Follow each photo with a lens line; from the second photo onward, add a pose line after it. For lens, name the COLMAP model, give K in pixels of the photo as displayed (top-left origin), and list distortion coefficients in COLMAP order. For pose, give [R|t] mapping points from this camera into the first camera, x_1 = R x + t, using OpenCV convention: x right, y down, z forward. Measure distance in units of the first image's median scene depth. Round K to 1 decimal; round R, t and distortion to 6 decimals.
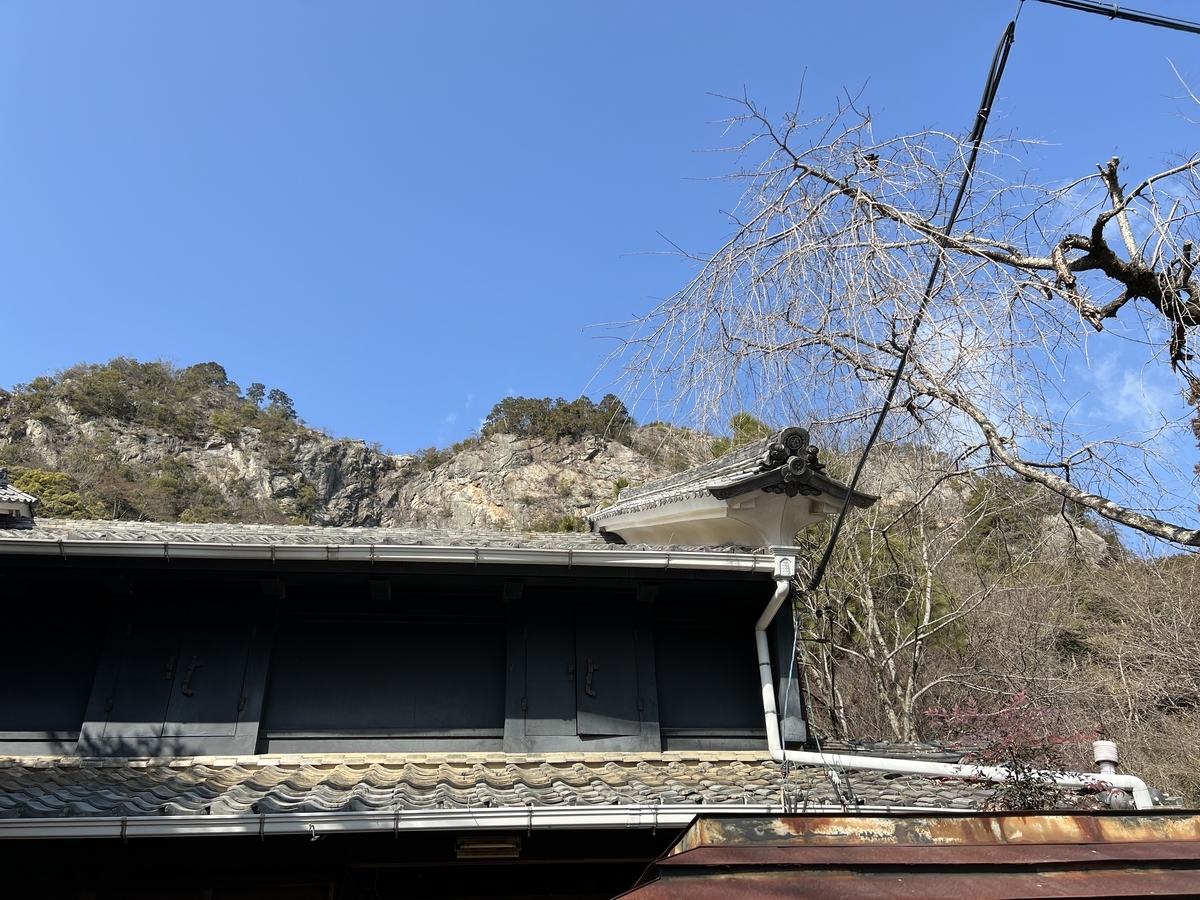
lens RADIAL K [[898.1, 0, 600.0], [0, 898.1, 450.0], [0, 0, 1]] dist [0.000881, -0.003372]
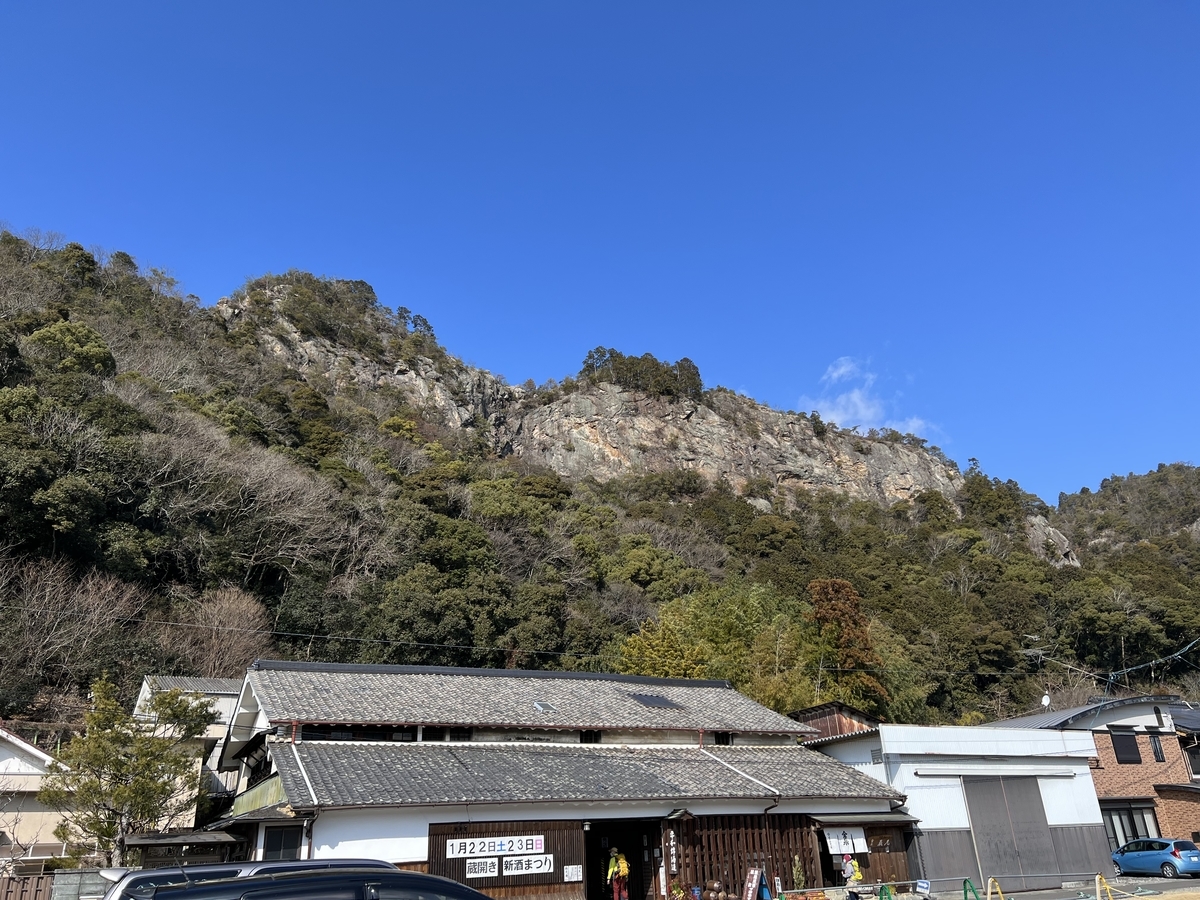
lens RADIAL K [[898.1, 0, 600.0], [0, 898.1, 450.0], [0, 0, 1]] dist [0.000881, -0.003372]
pose [[0.966958, 0.122612, 0.223516, -0.397203], [-0.153937, 0.979685, 0.128535, -0.087671], [-0.203215, -0.158695, 0.966188, -0.178089]]
